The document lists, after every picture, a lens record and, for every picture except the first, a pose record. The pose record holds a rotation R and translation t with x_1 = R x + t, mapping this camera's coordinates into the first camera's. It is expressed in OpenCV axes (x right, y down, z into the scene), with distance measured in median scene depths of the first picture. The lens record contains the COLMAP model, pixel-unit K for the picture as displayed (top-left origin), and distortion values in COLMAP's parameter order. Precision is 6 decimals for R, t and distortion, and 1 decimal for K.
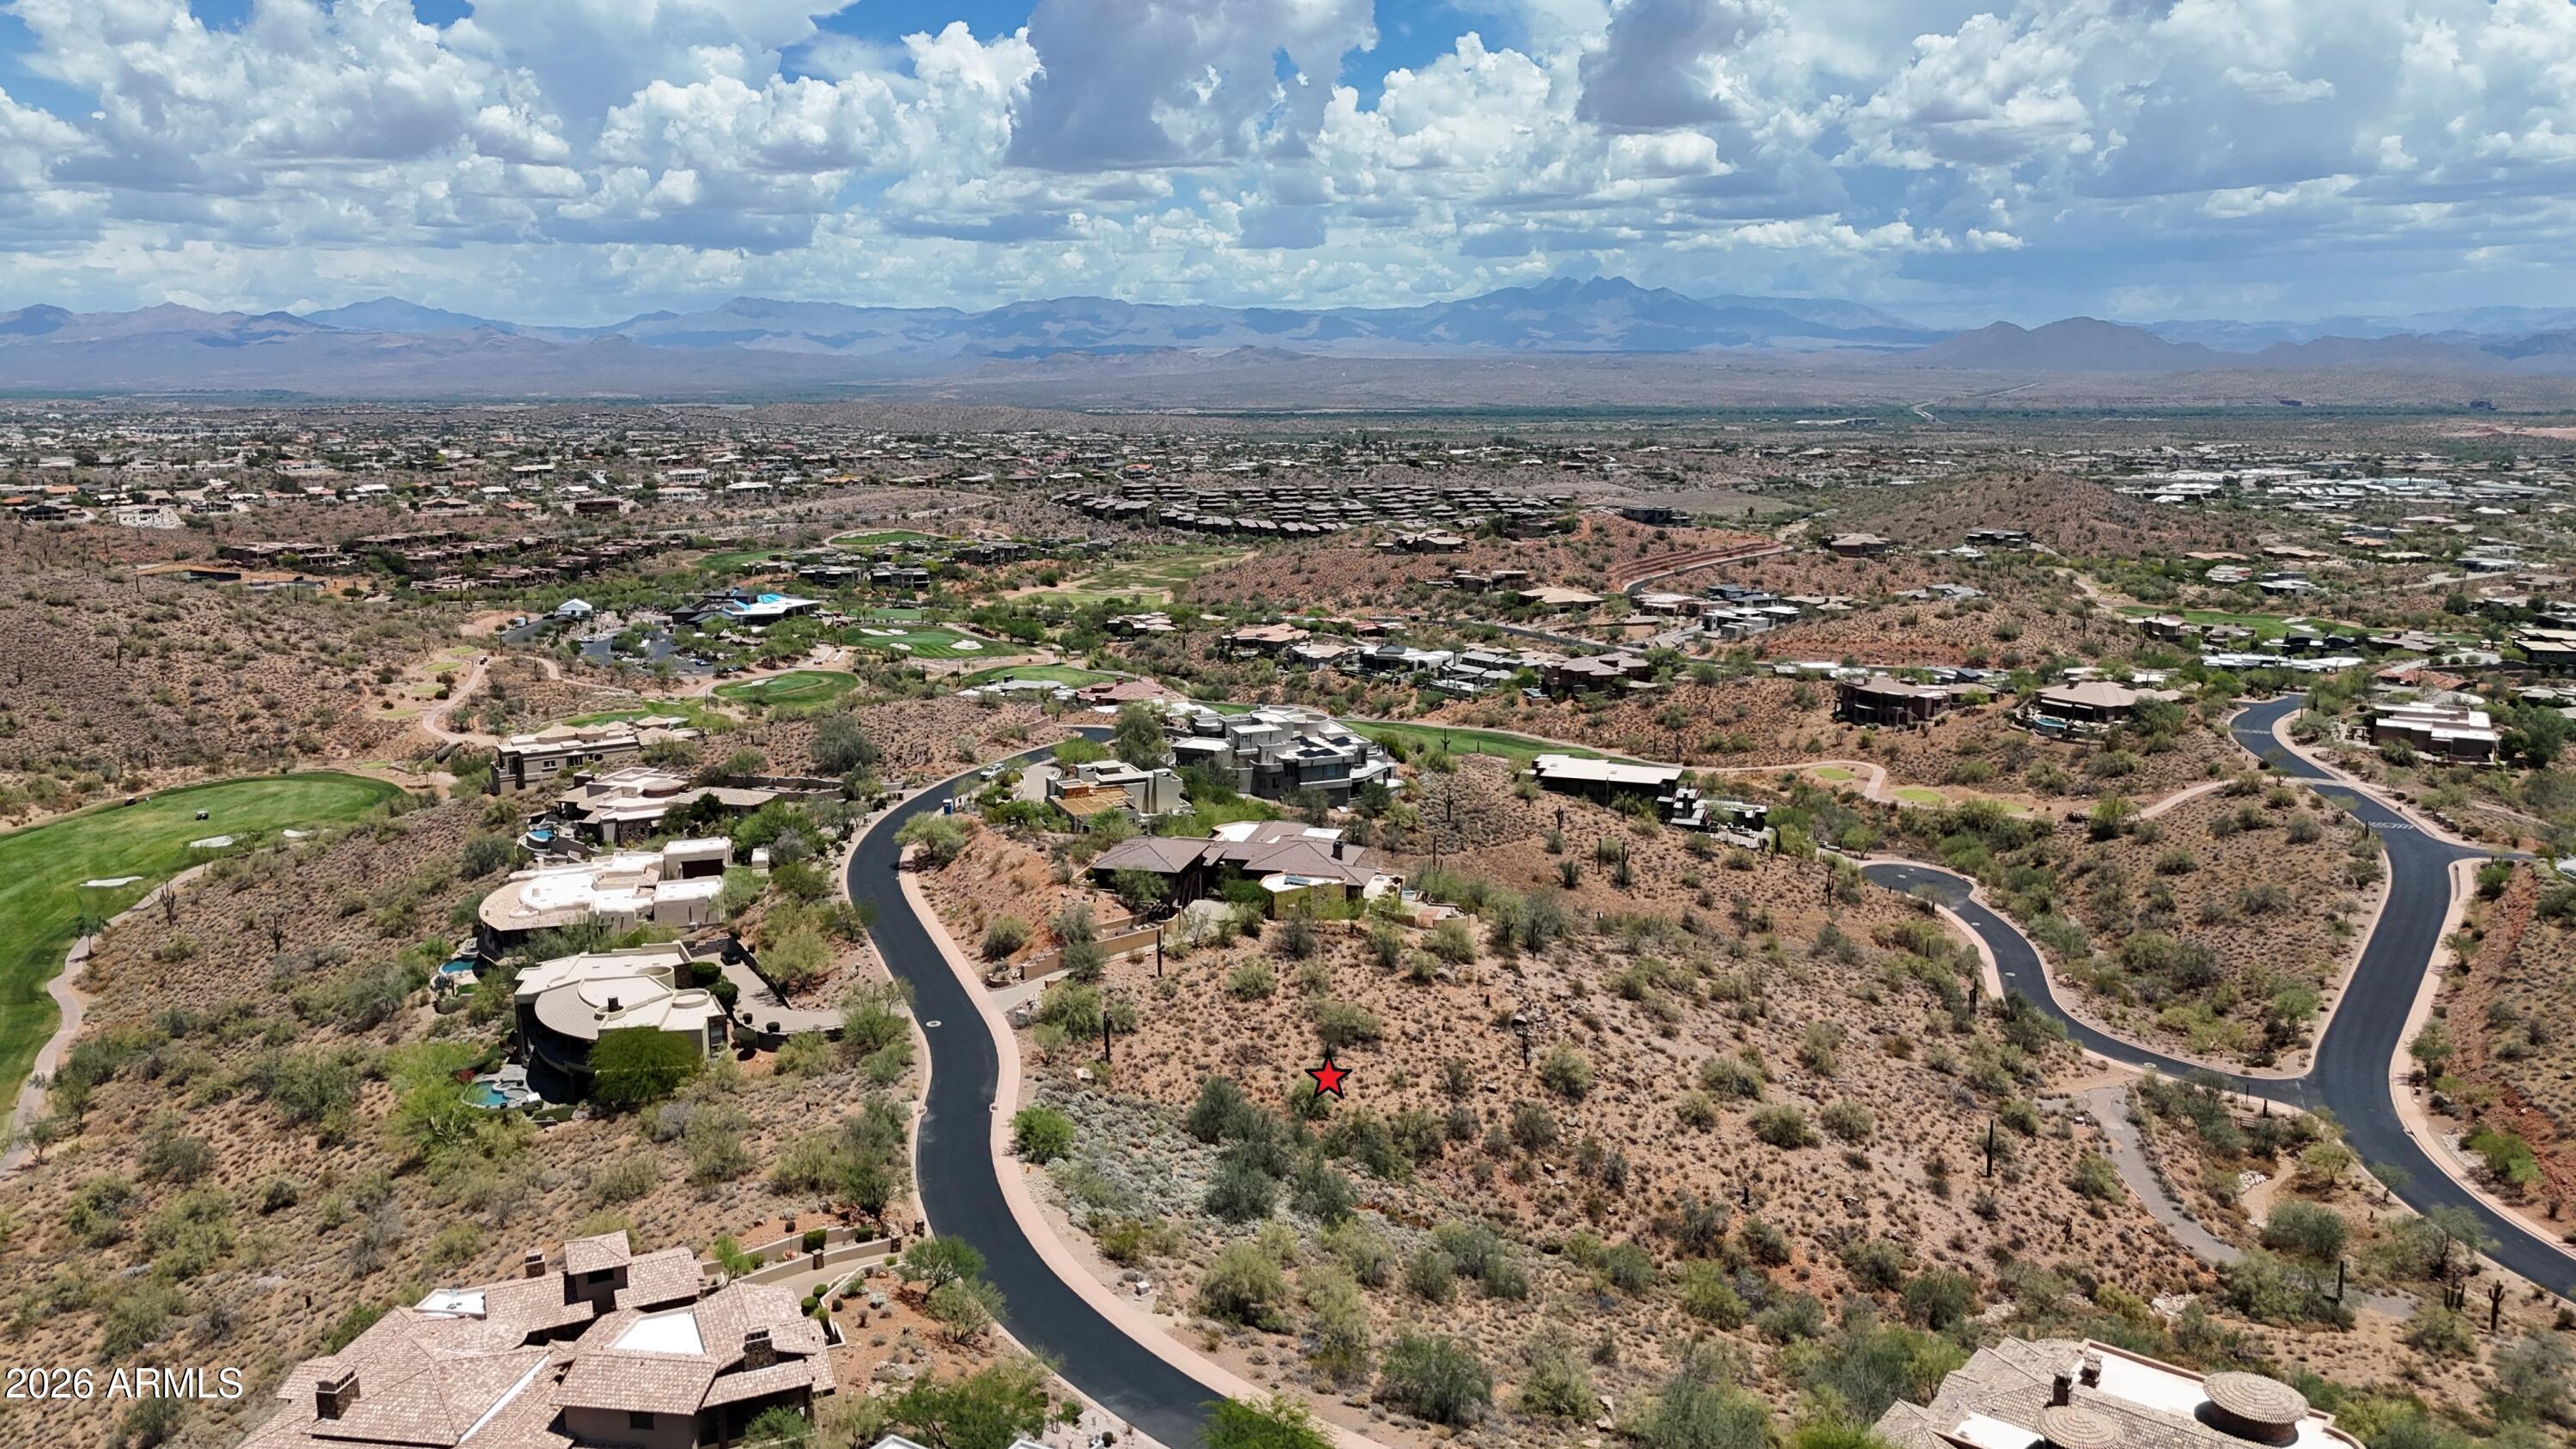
lens RADIAL K [[1887.0, 0, 1288.0], [0, 1887.0, 724.5], [0, 0, 1]] dist [0.081633, -0.083812]
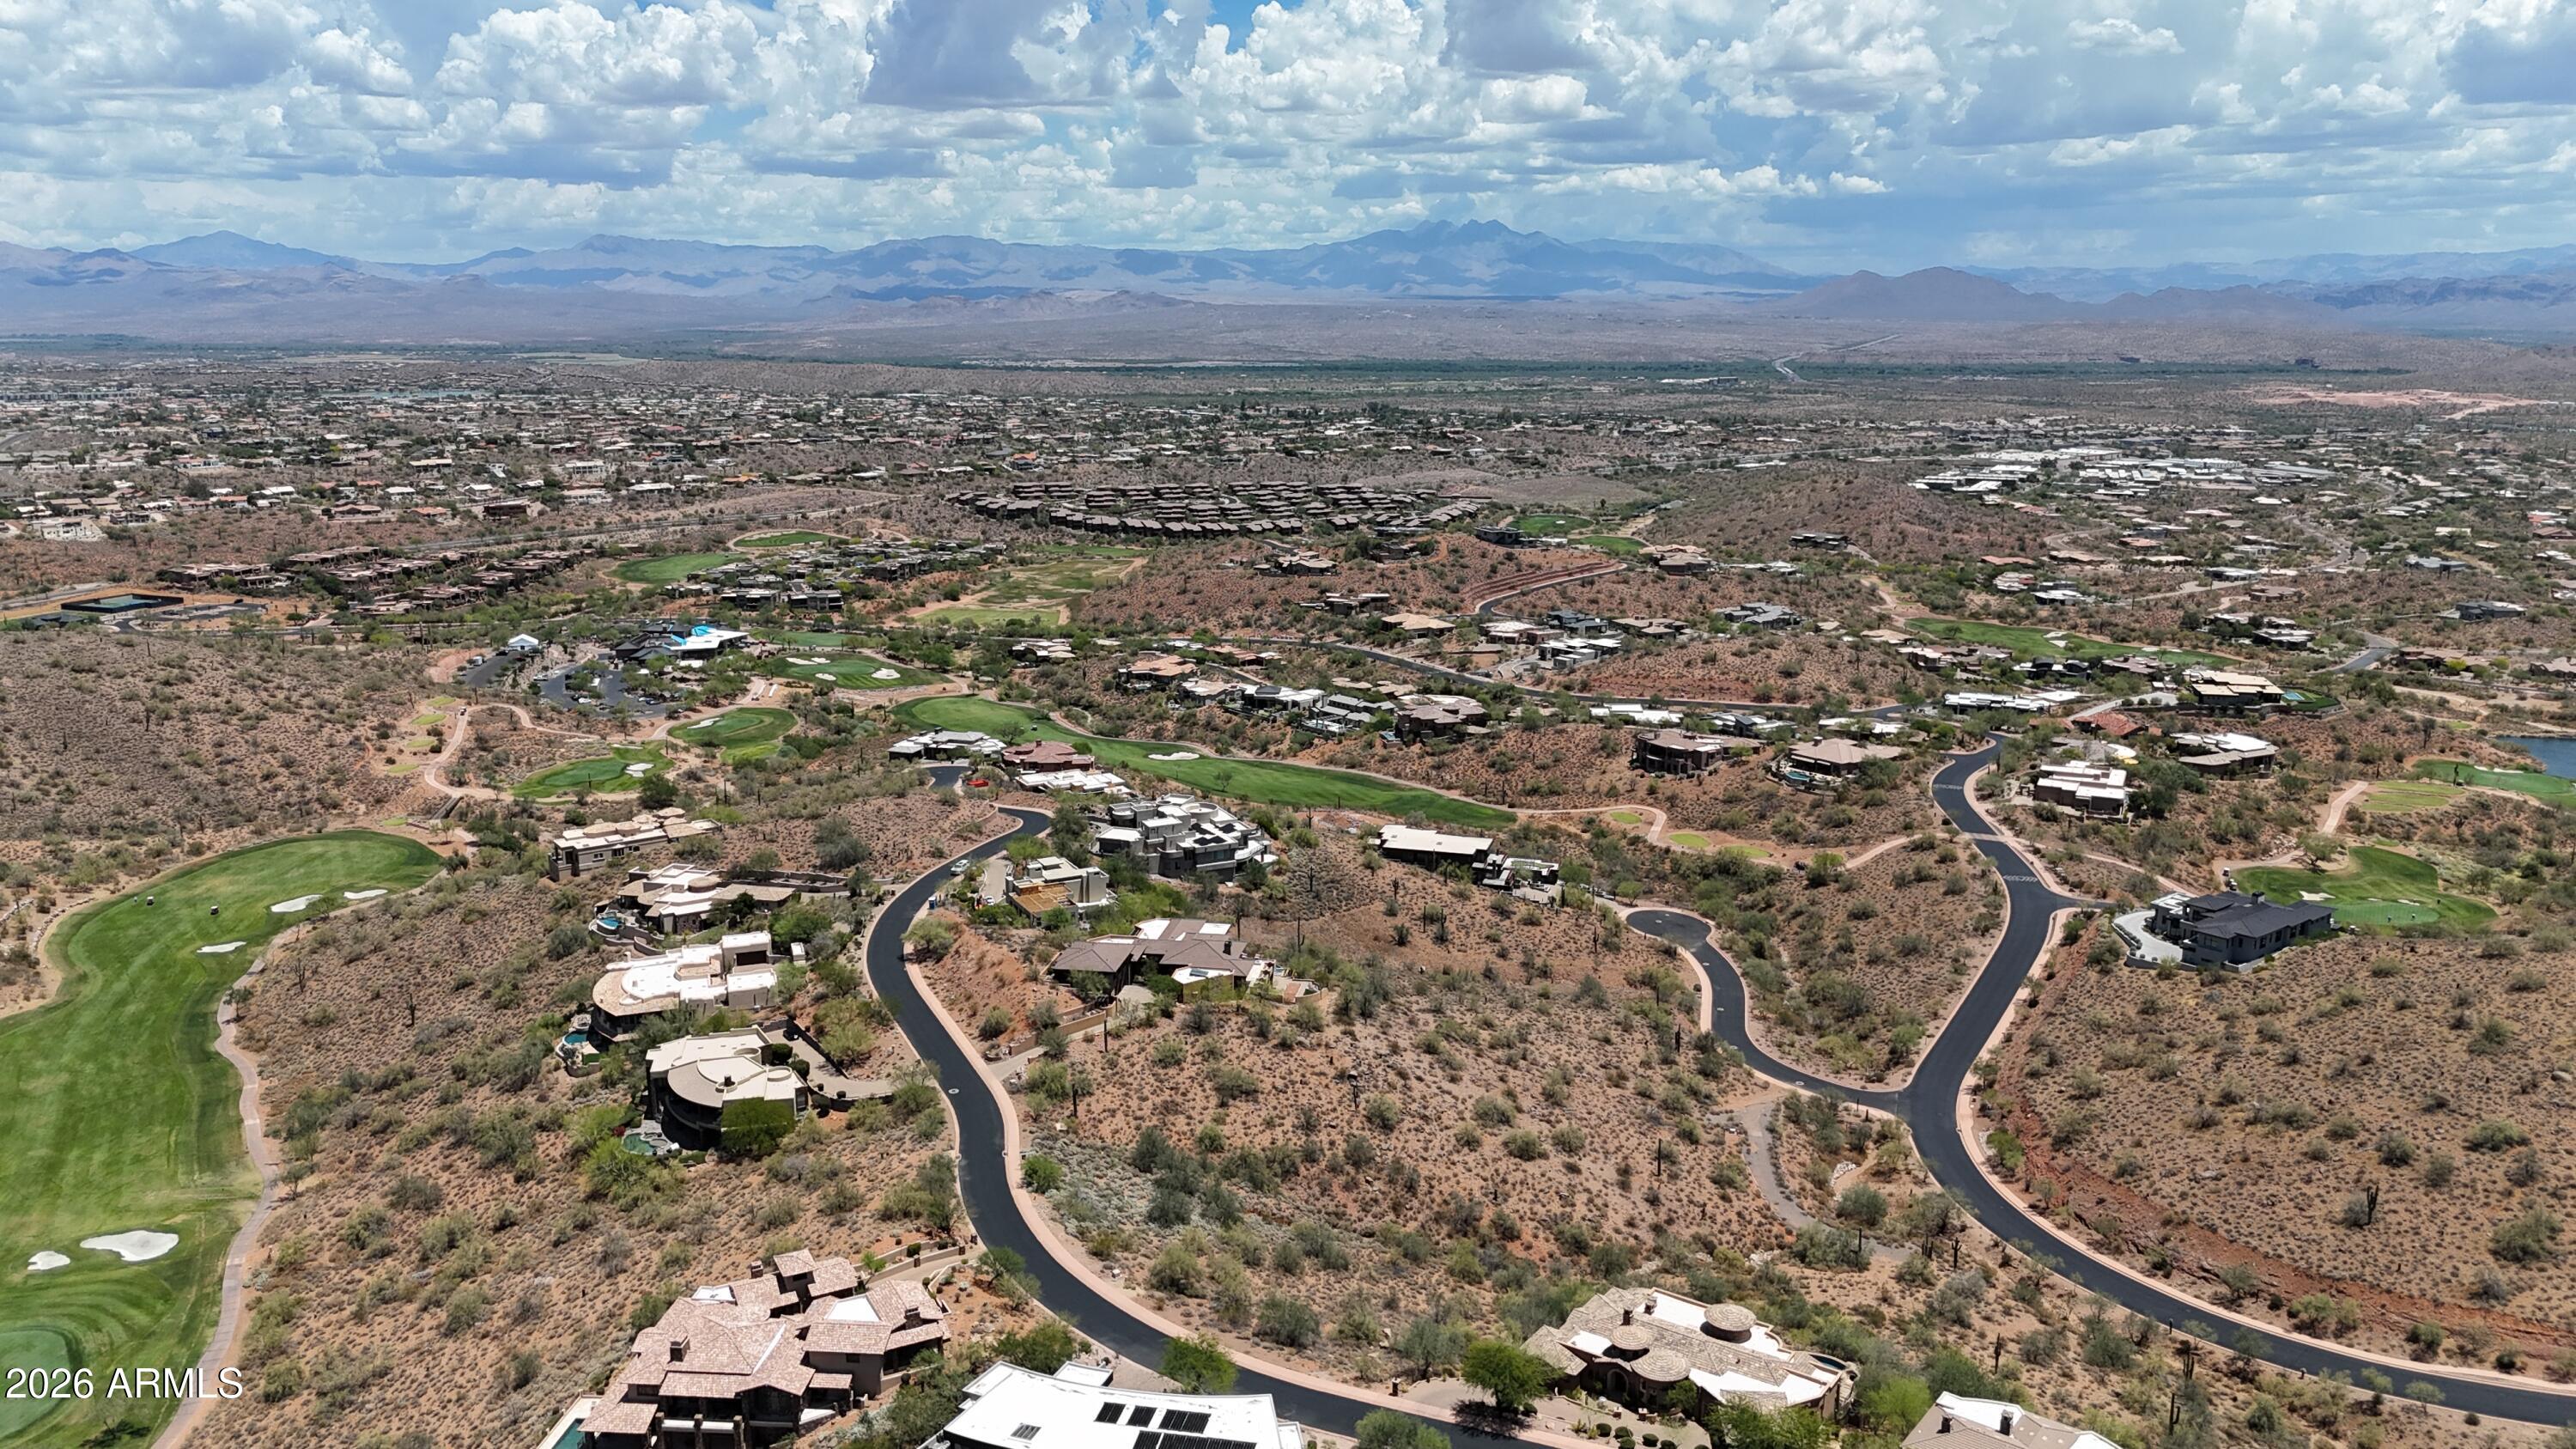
lens RADIAL K [[1887.0, 0, 1288.0], [0, 1887.0, 724.5], [0, 0, 1]] dist [0.081633, -0.083812]
pose [[0.997962, -0.009815, 0.063048, -0.010860], [0.007929, 0.999516, 0.030090, -0.099985], [-0.063312, -0.029529, 0.997557, -0.282043]]
